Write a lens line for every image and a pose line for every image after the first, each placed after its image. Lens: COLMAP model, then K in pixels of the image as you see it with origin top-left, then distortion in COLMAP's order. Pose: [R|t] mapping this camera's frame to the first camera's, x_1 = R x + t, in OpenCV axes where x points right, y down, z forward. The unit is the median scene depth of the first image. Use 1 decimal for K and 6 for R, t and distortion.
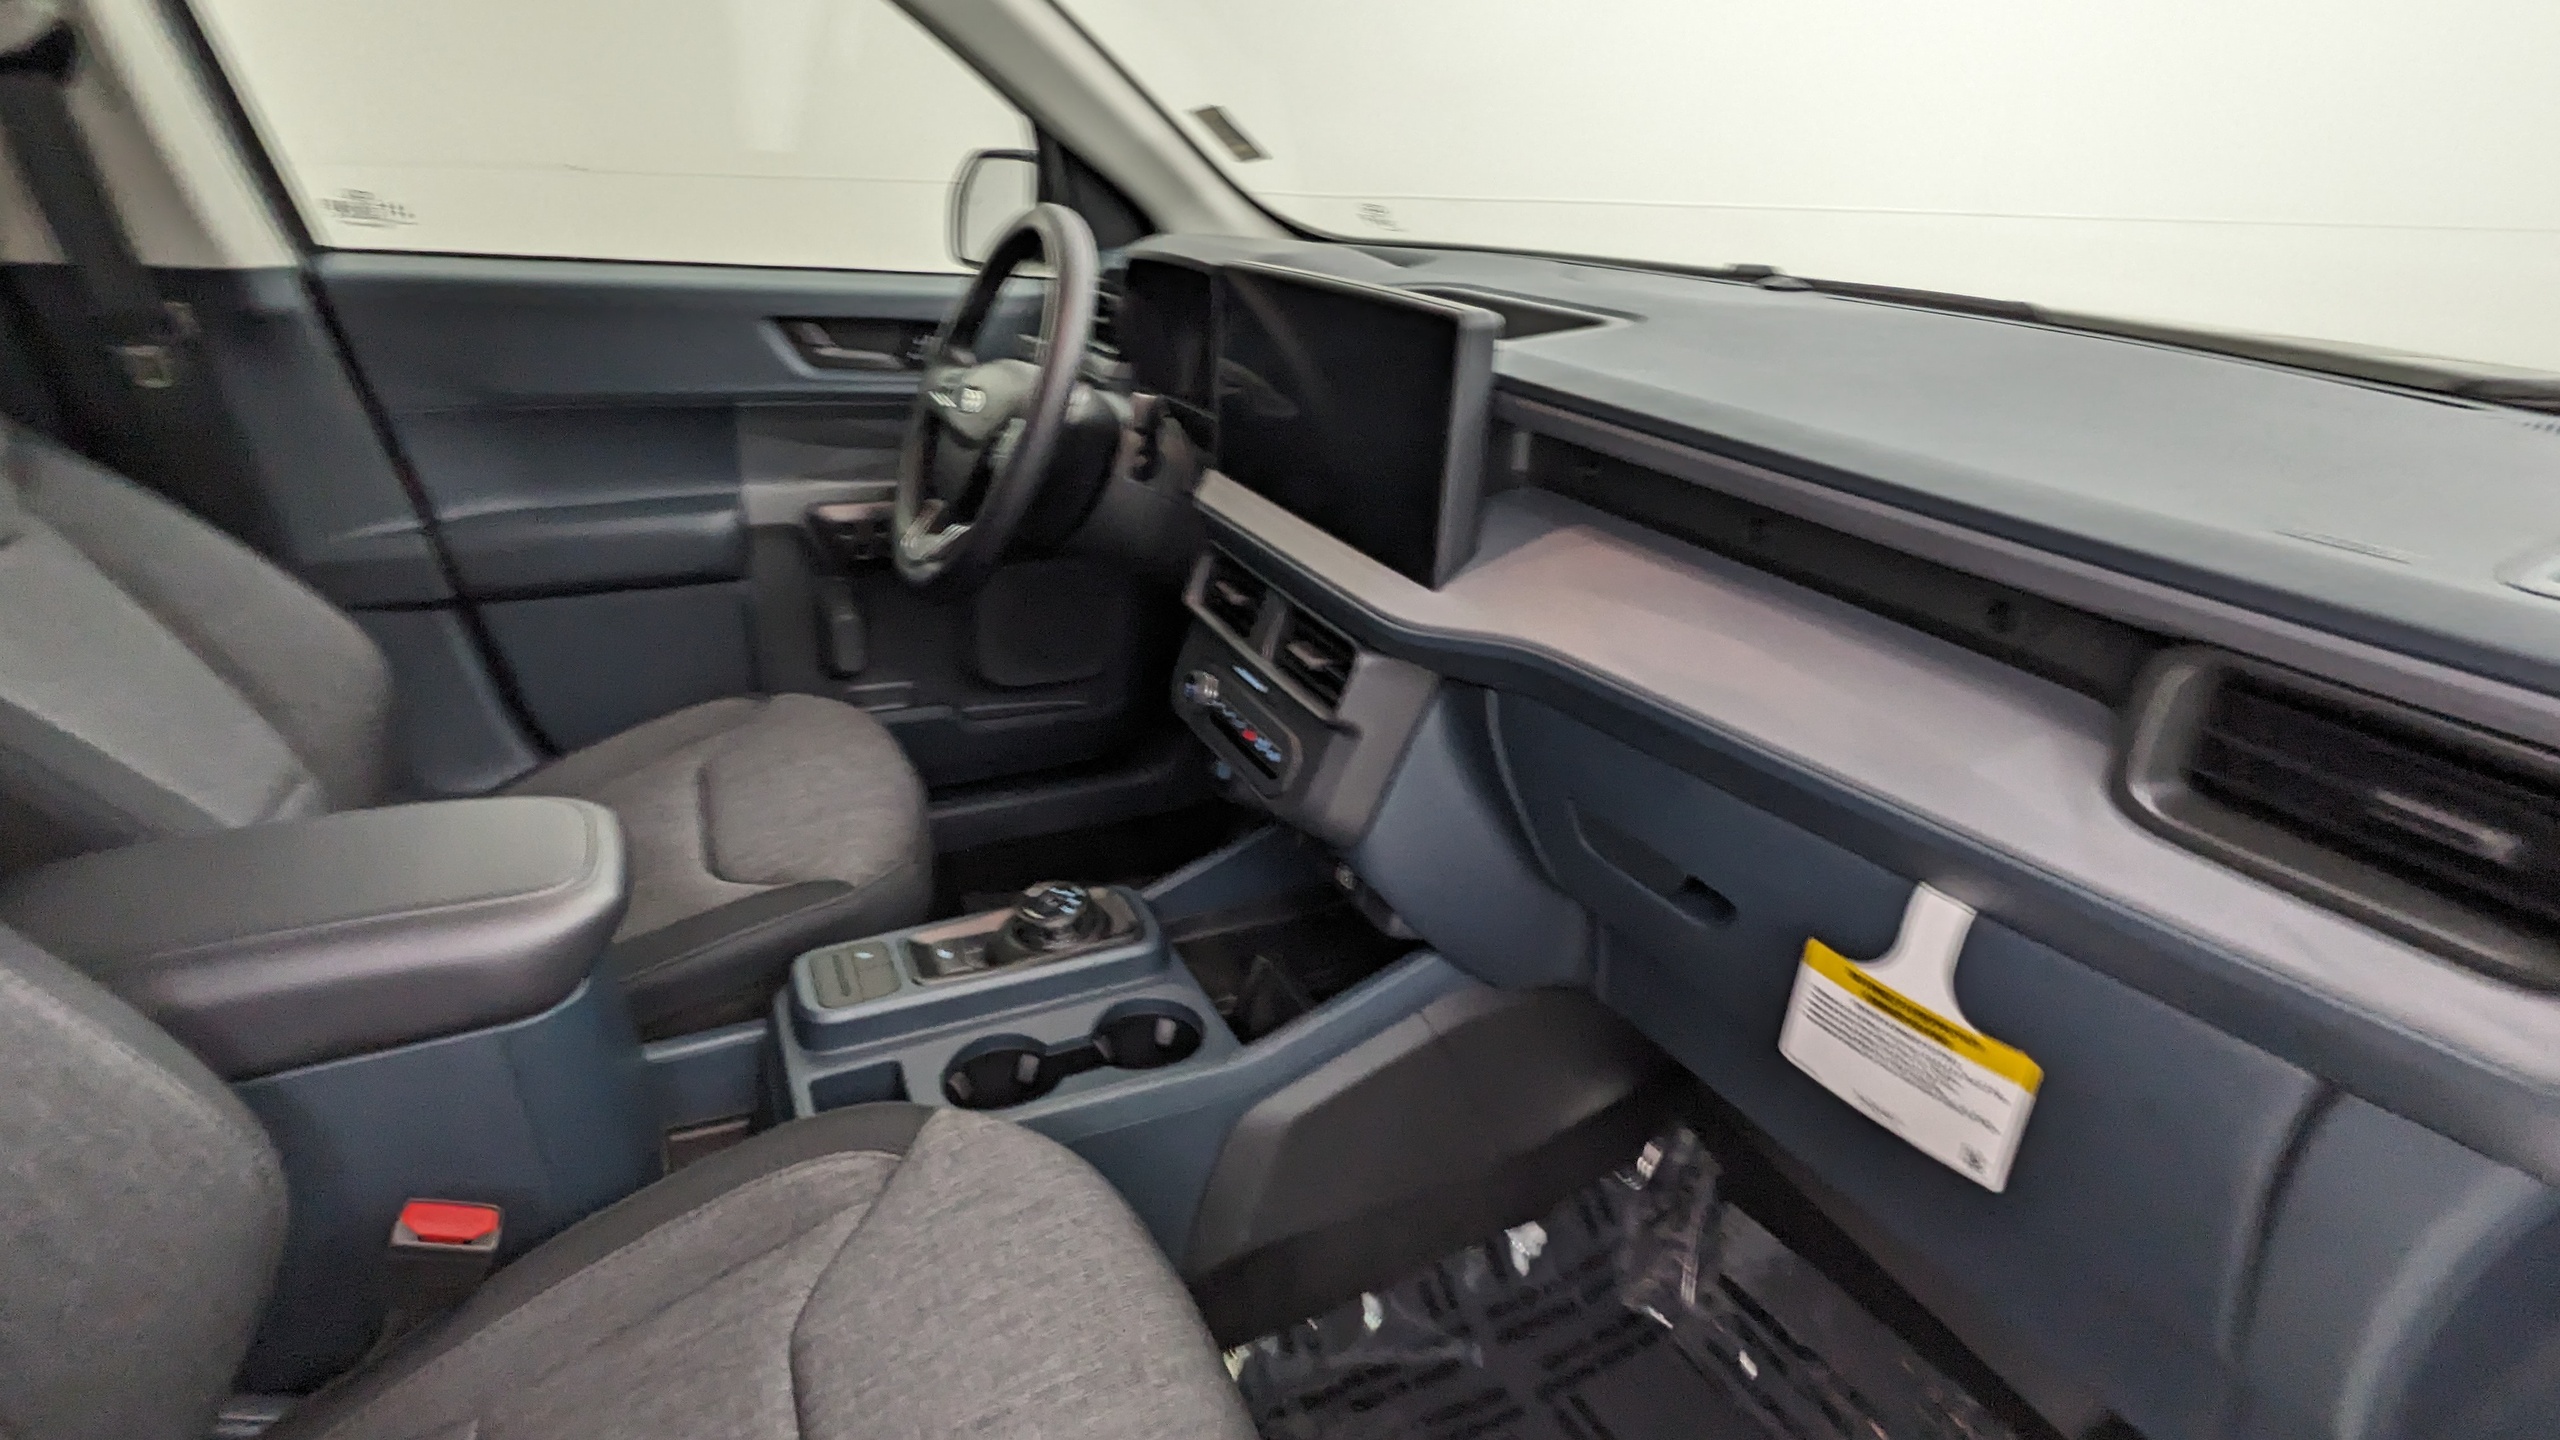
lens RADIAL K [[1232.2, 0, 1278.8], [0, 1232.2, 716.3], [0, 0, 1]] dist [-0.004874, -0.000553]
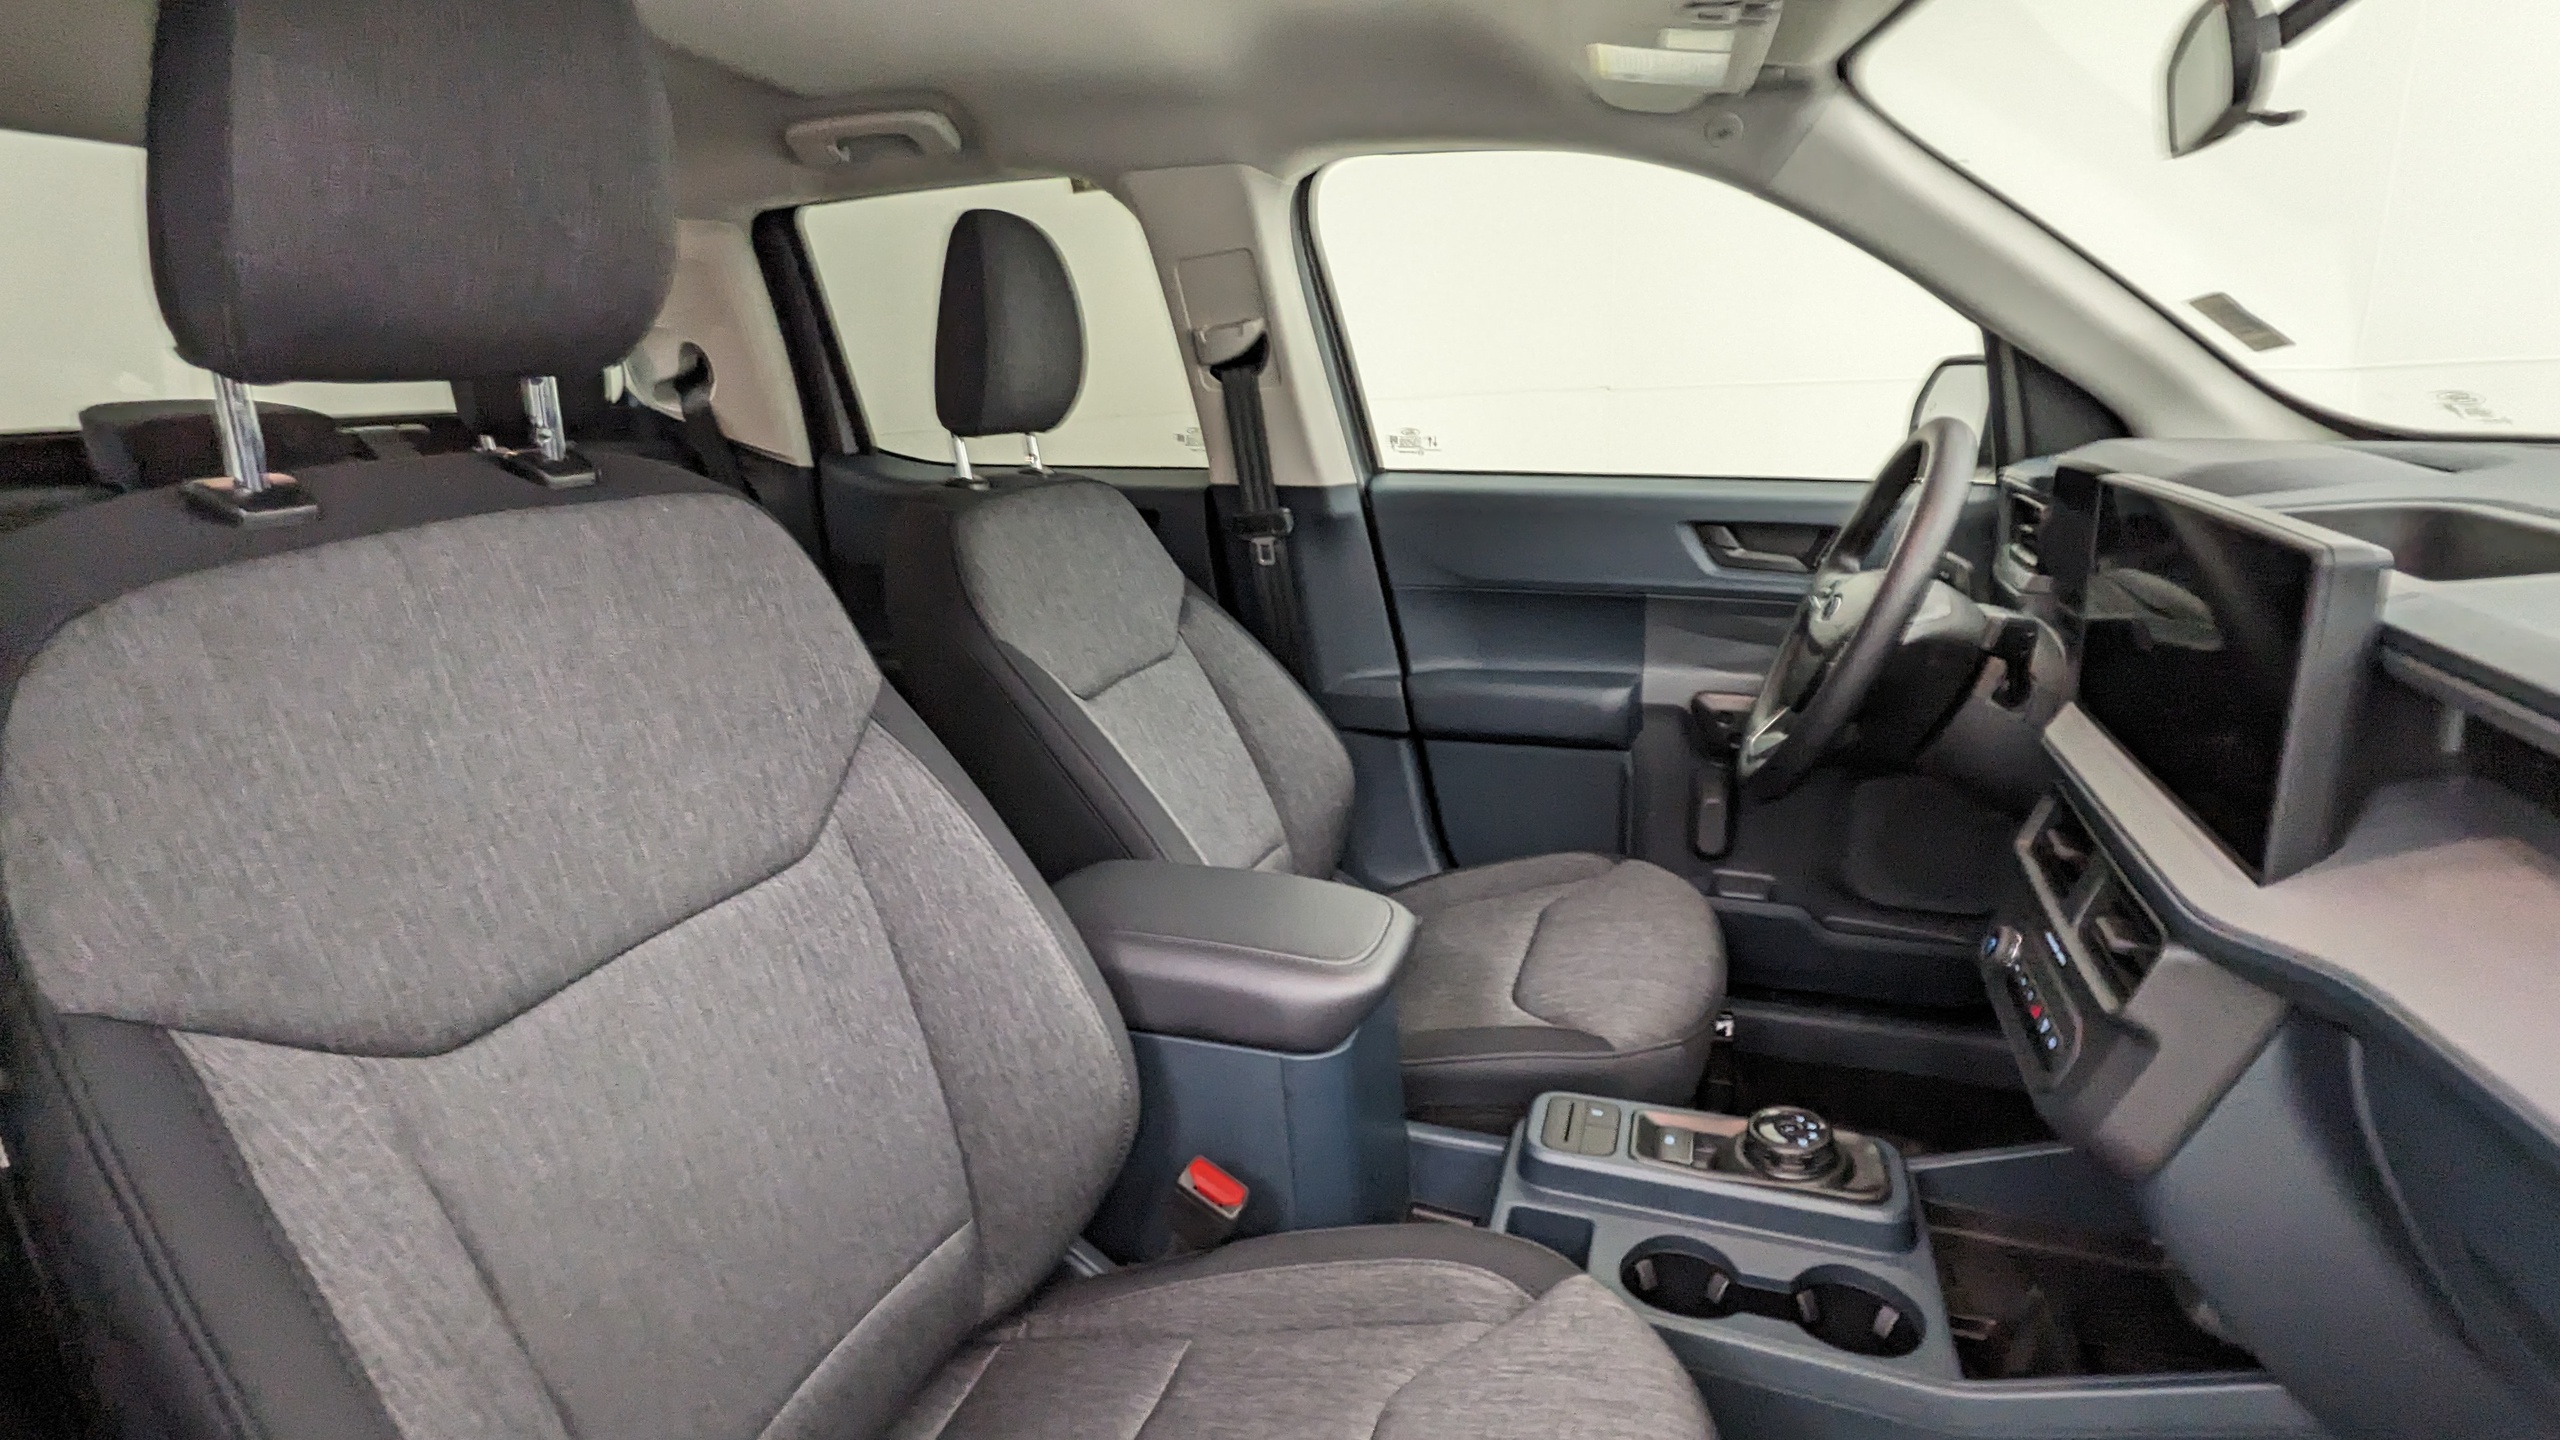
lens RADIAL K [[1232.2, 0, 1270.6], [0, 1232.2, 707.7], [0, 0, 1]] dist [-0.004874, -0.000553]
pose [[0.695082, 0.119091, -0.708998, 0.174831], [-0.225240, 0.972608, -0.057450, -0.019288], [0.682736, 0.199627, 0.702866, 0.001006]]
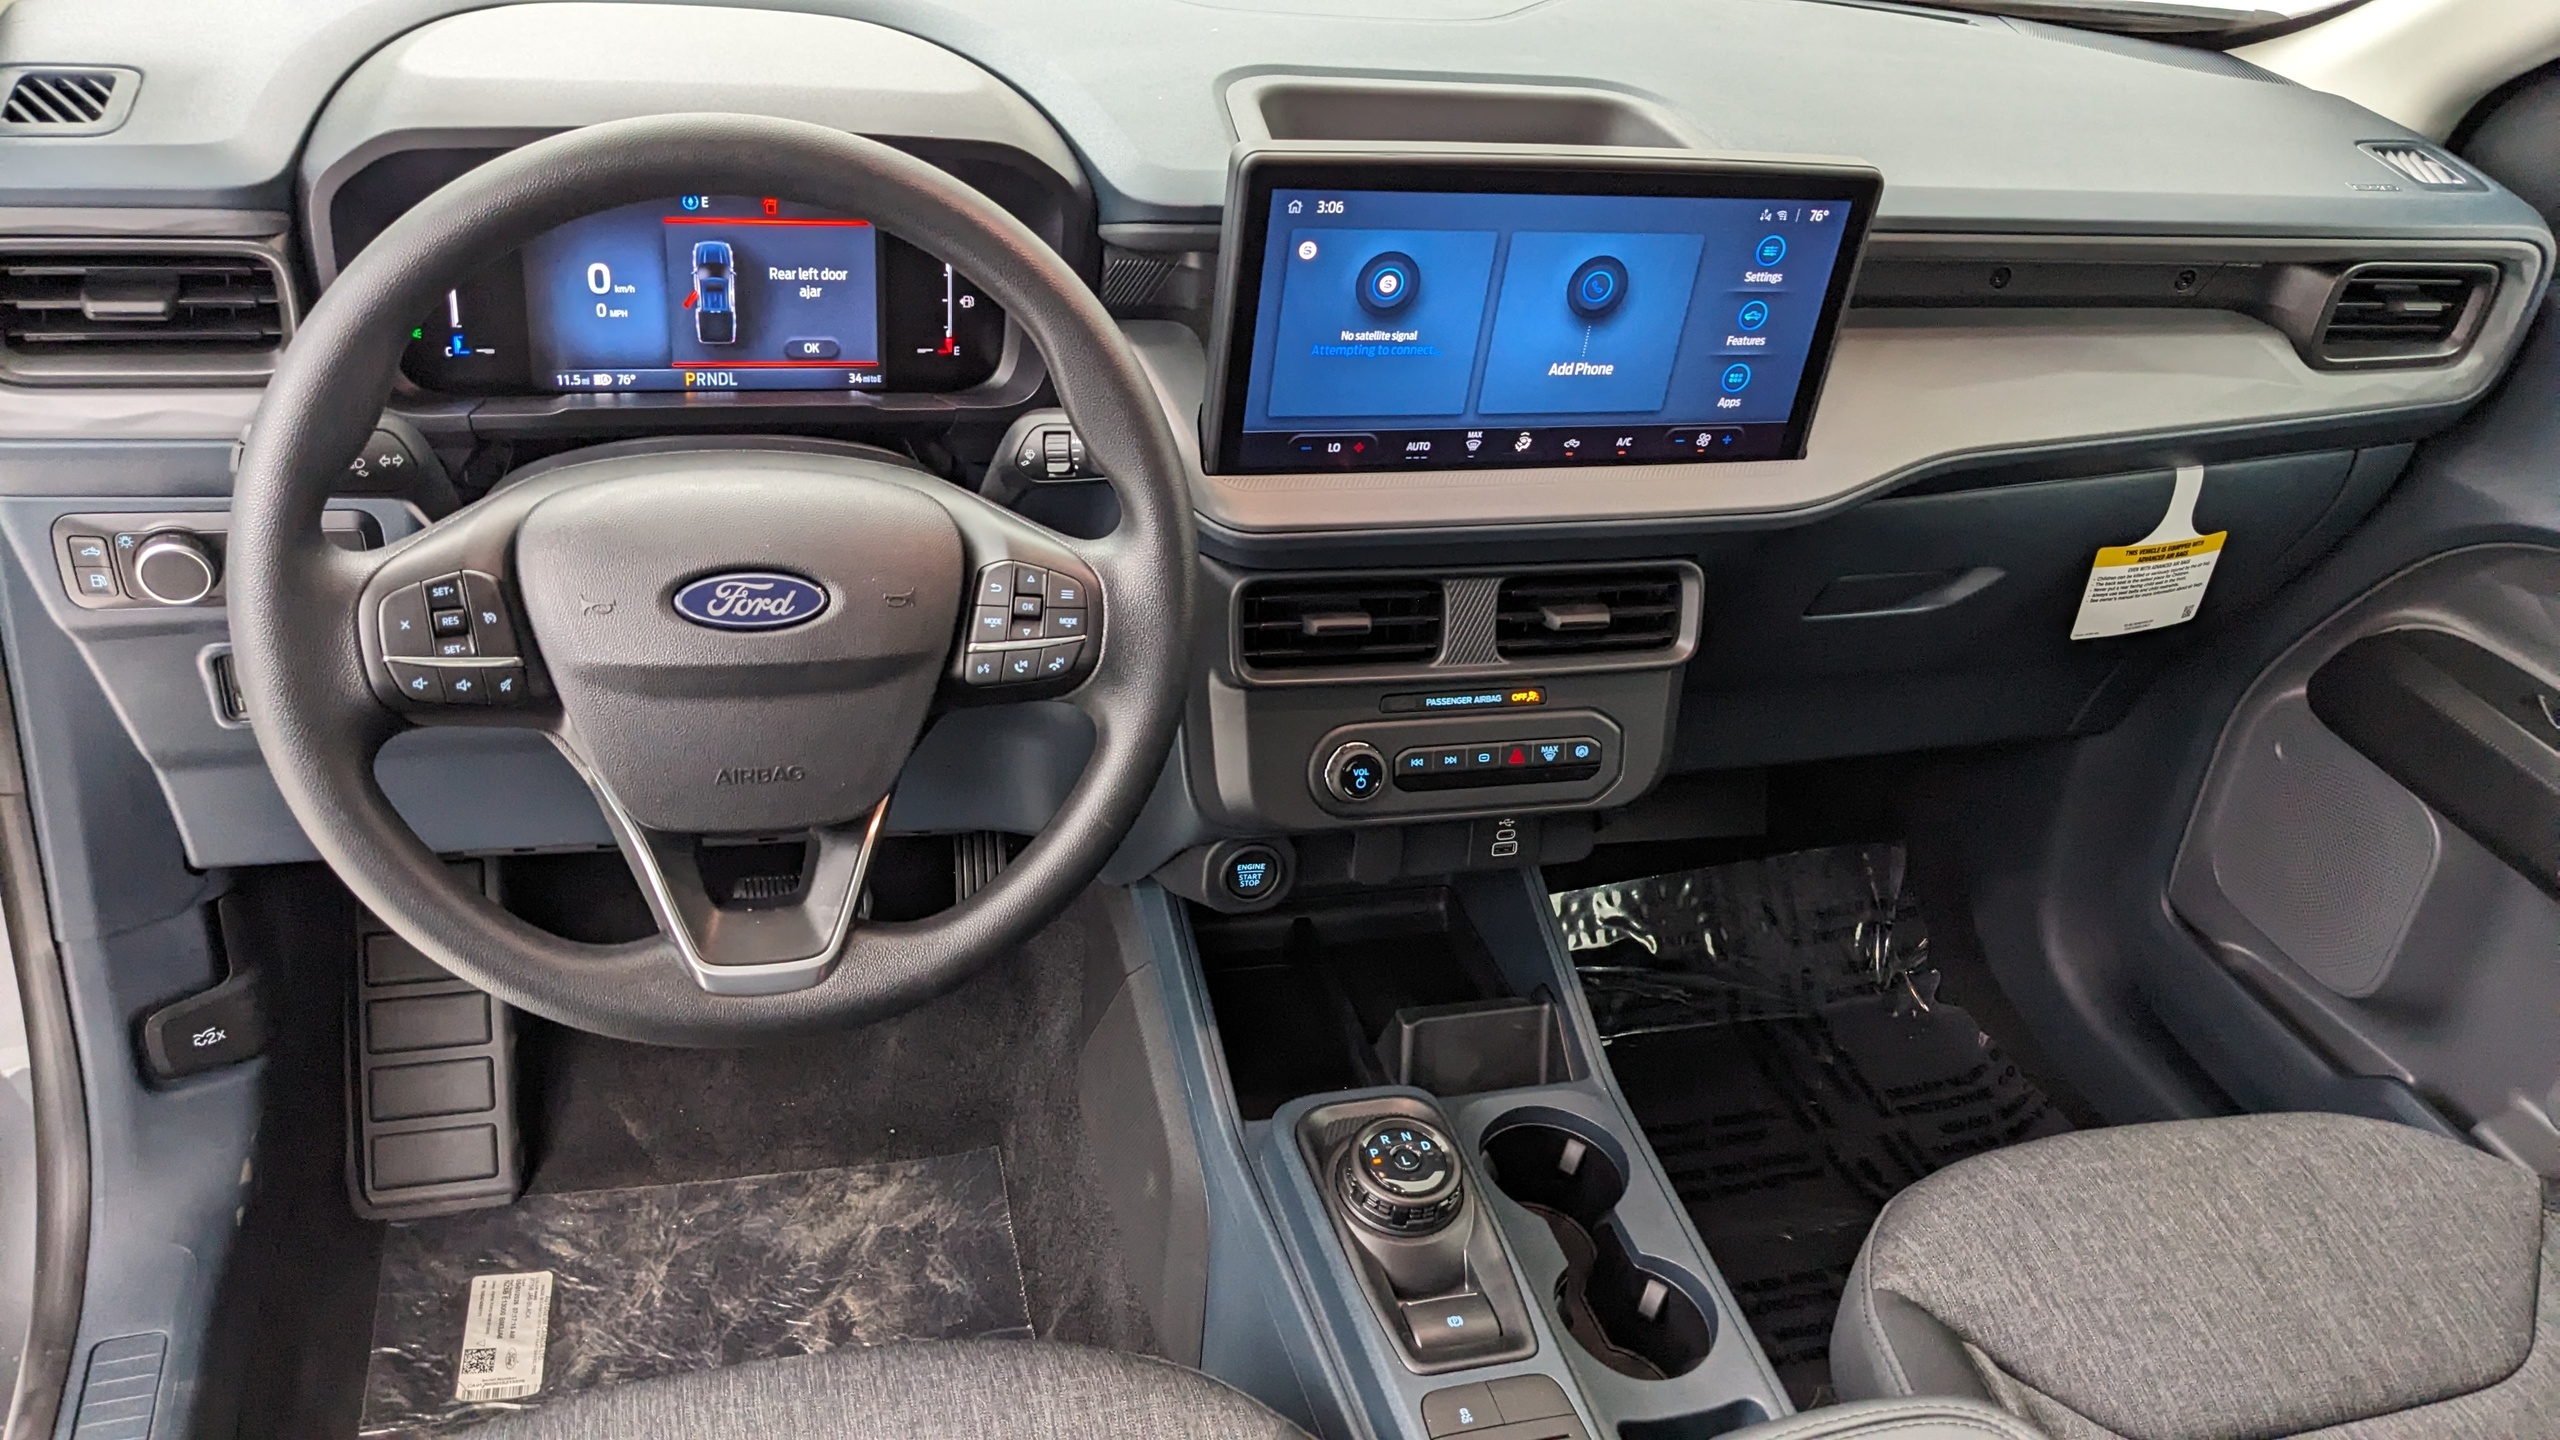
lens RADIAL K [[2023.5, 0, 1297.1], [0, 2023.5, 699.7], [0, 0, 1]] dist [0.022113, -0.061899]
pose [[0.165897, -0.552544, 0.816807, -0.976231], [0.280922, 0.820445, 0.497949, -0.625453], [-0.945284, 0.146851, 0.291331, 0.733296]]
